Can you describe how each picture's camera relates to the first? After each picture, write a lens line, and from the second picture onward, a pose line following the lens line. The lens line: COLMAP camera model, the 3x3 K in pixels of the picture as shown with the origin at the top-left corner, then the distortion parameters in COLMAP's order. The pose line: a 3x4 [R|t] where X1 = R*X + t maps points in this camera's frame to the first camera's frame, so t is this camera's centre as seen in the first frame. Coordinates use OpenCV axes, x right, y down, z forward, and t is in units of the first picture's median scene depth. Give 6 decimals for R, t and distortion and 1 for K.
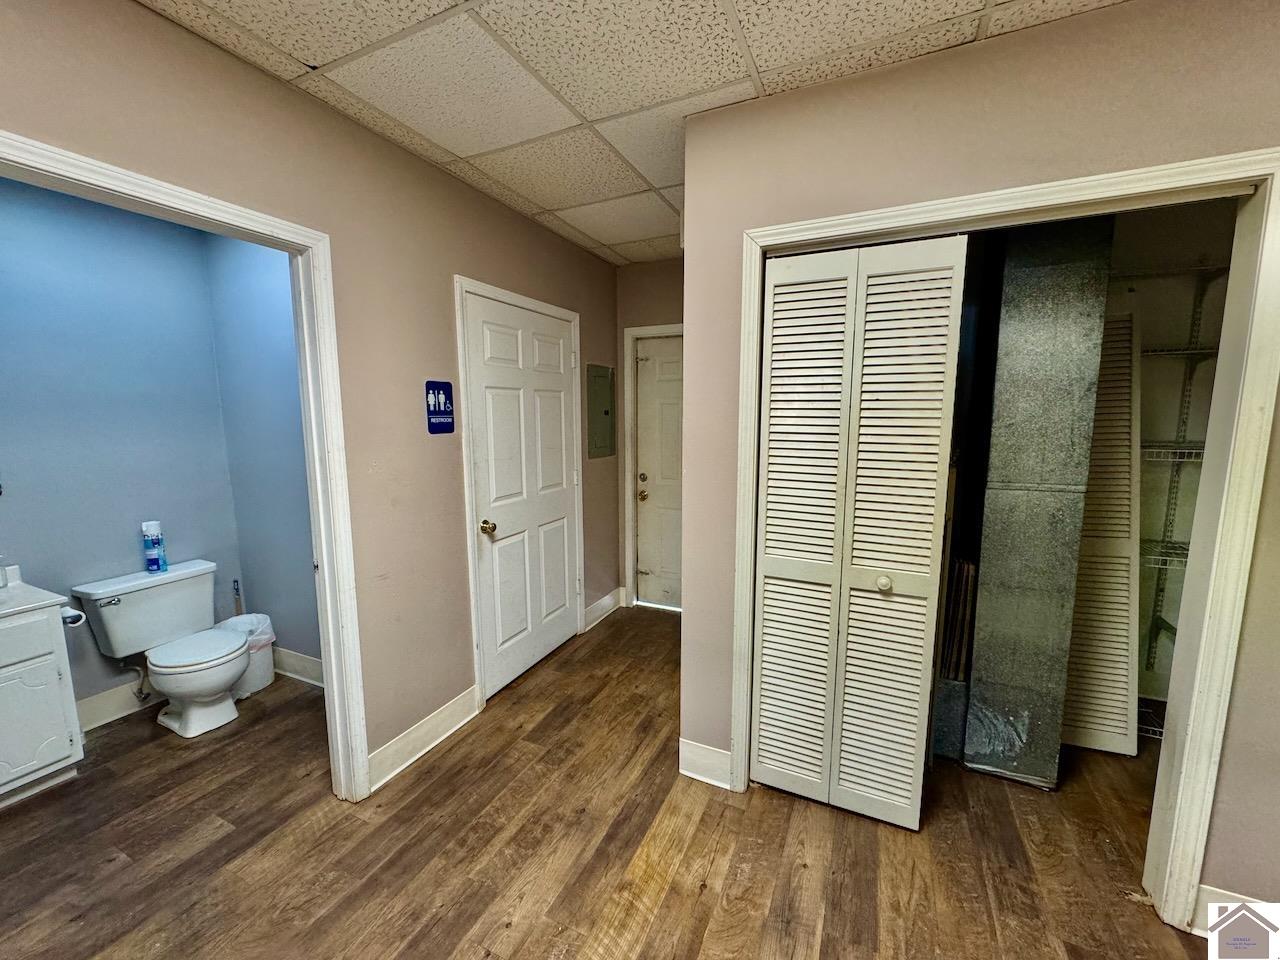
lens RADIAL K [[513.1, 0, 640.0], [0, 513.1, 480.0], [0, 0, 1]] dist [-0.001302, 0.000040]
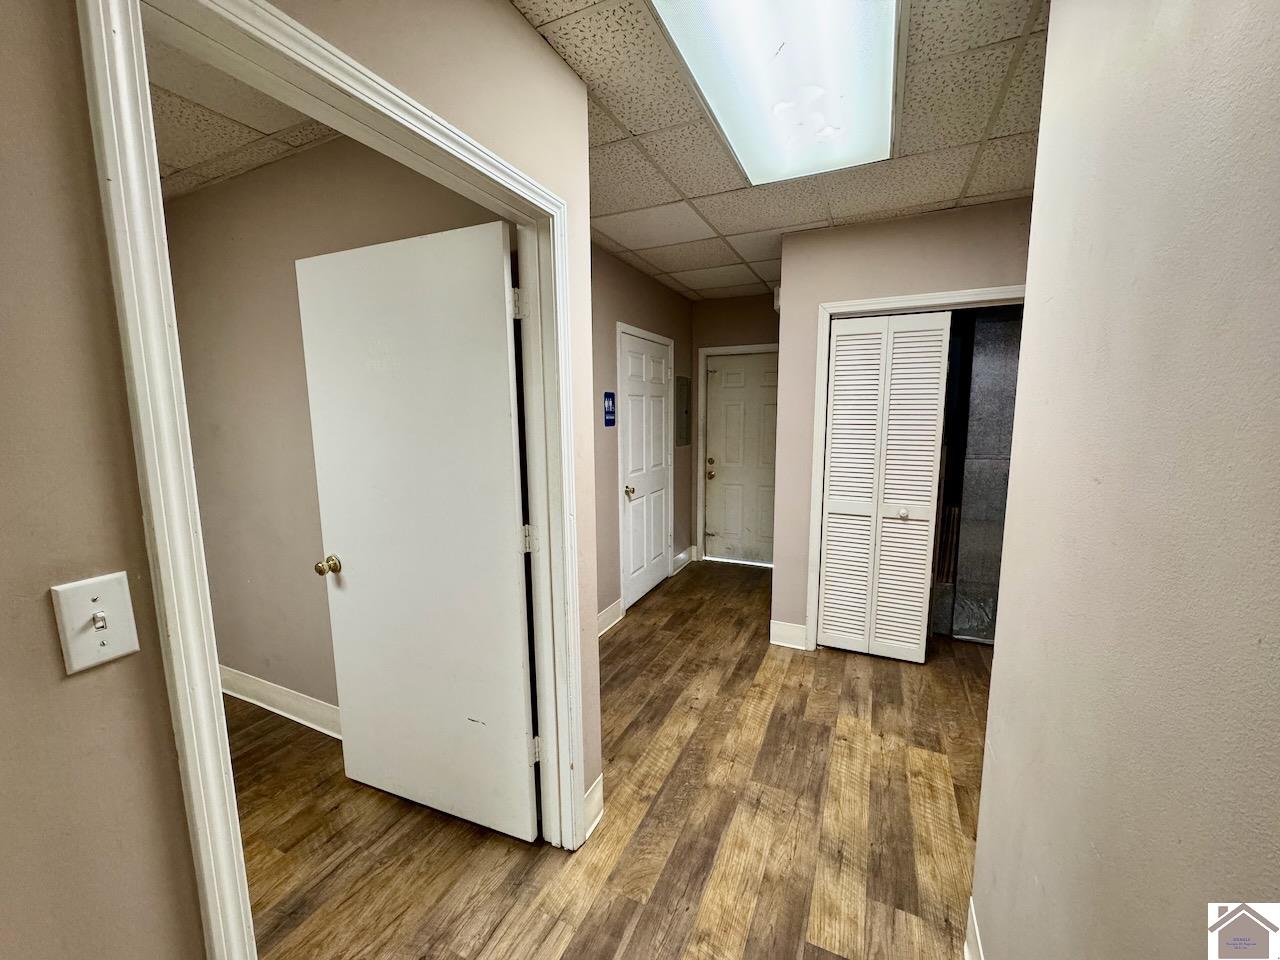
lens RADIAL K [[513.1, 0, 640.0], [0, 513.1, 480.0], [0, 0, 1]] dist [-0.001302, 0.000040]
pose [[0.999985, -0.004552, 0.003176, -0.332394], [0.004544, 0.999987, 0.002487, 0.071680], [-0.003187, -0.002473, 0.999992, -0.574787]]
